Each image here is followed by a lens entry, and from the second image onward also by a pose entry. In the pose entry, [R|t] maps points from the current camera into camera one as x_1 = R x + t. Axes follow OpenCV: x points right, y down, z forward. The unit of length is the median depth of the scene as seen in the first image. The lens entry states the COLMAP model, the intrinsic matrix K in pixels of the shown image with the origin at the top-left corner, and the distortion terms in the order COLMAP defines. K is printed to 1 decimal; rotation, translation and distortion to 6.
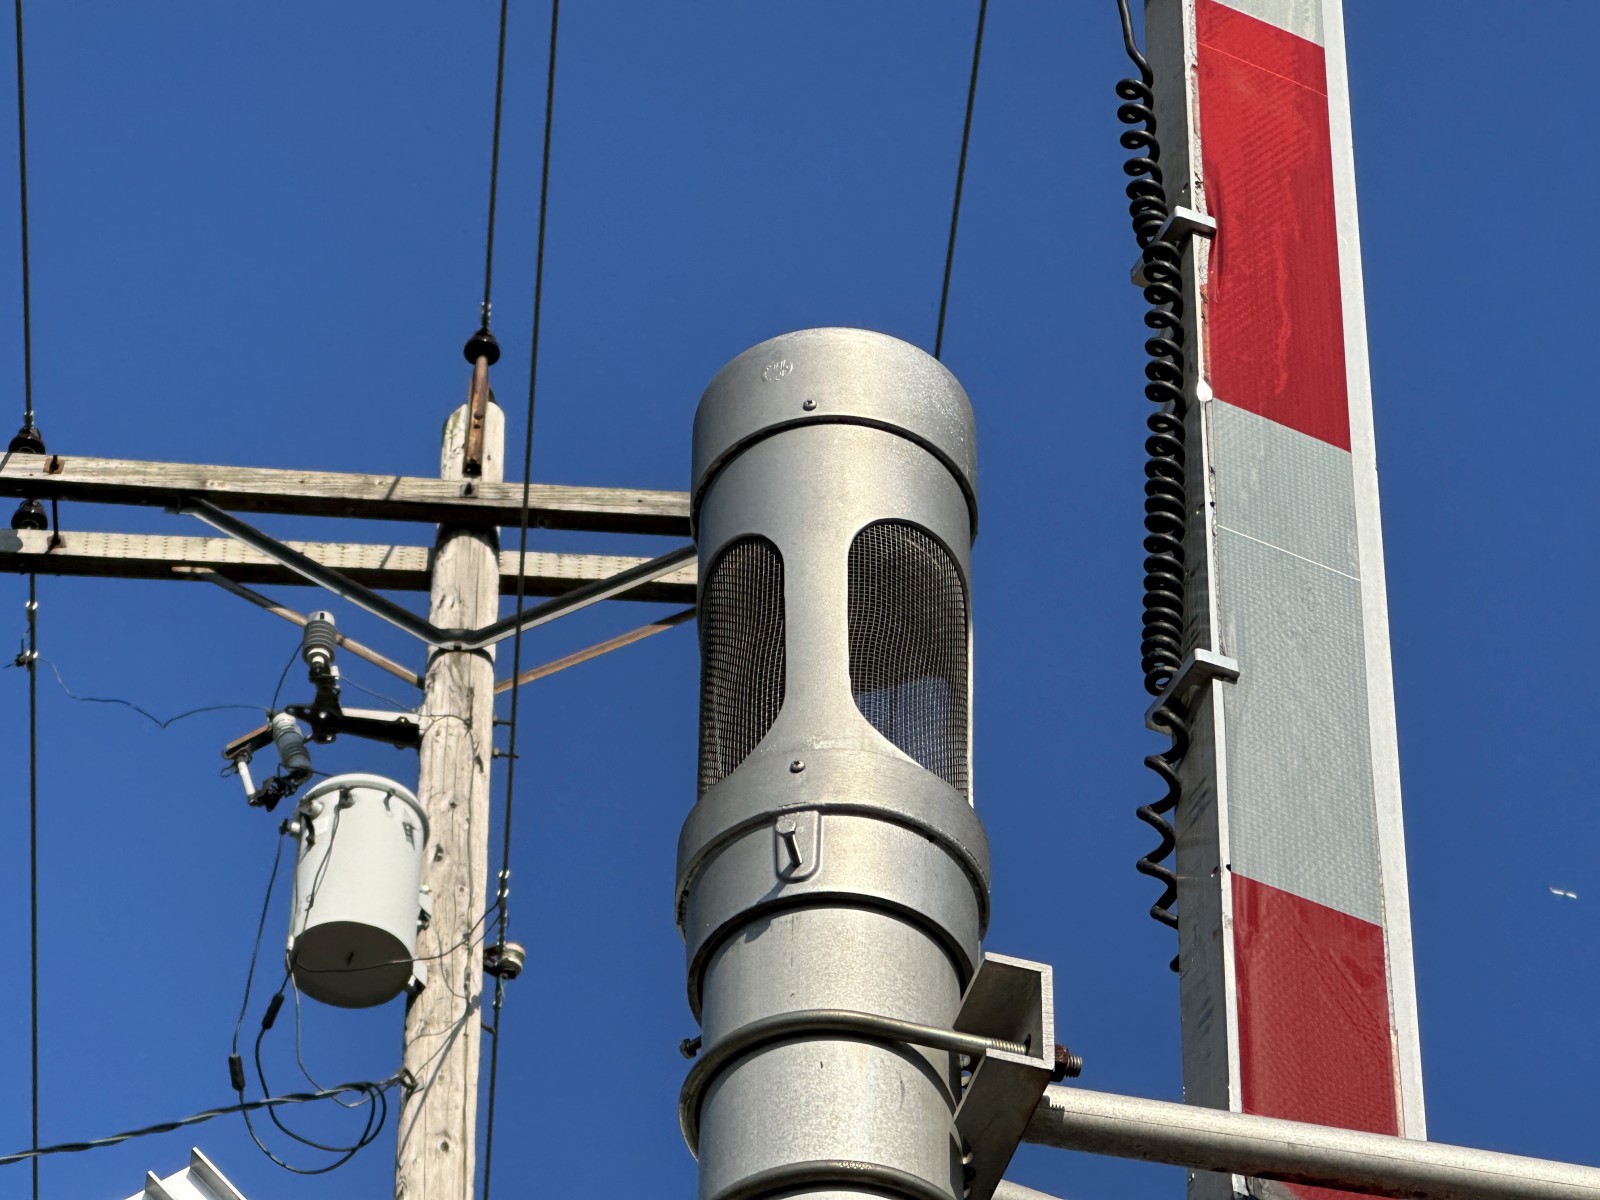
lens RADIAL K [[5889.3, 0, 799.2], [0, 5889.3, 600.9], [0, 0, 1]] dist [-0.221138, 0.000000]
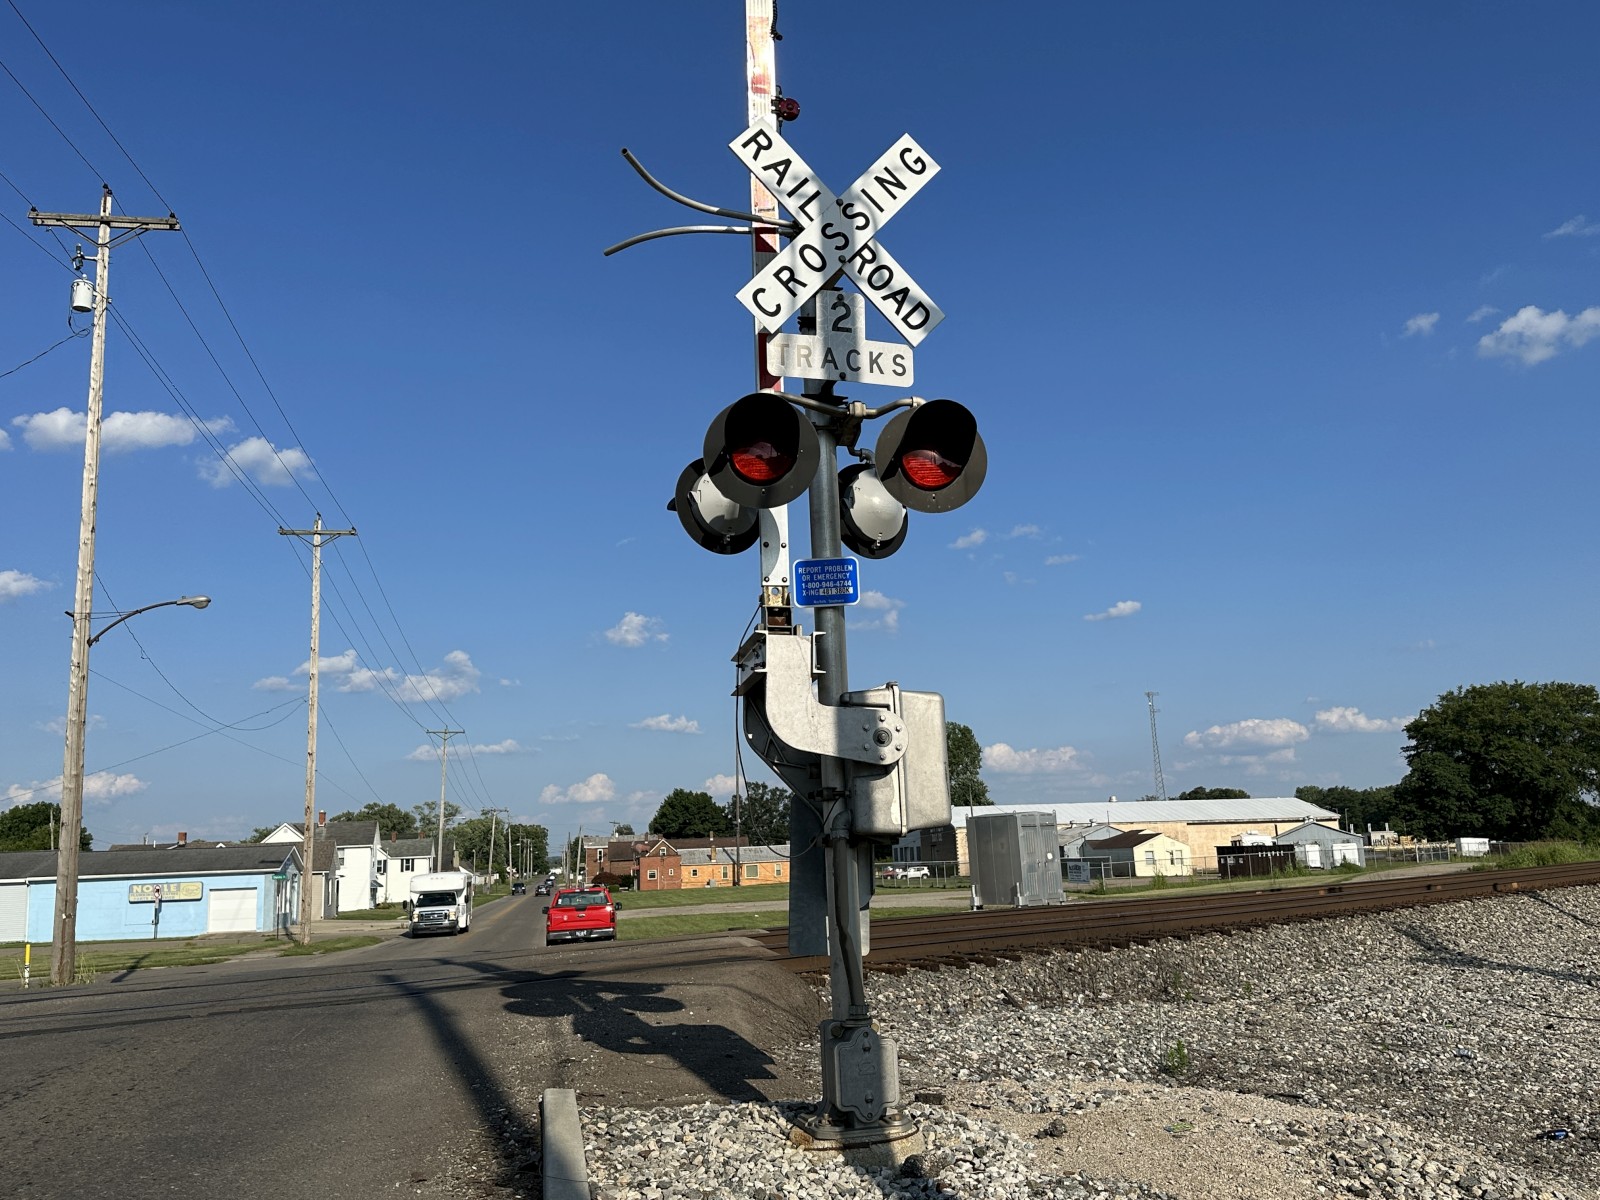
lens RADIAL K [[1347.6, 0, 811.2], [0, 1347.6, 595.4], [0, 0, 1]] dist [0.137689, -0.230187]
pose [[0.995072, -0.023241, 0.096392, 0.664891], [-0.038091, 0.807942, 0.588029, -0.703468], [-0.091545, -0.588803, 0.803076, -0.701882]]
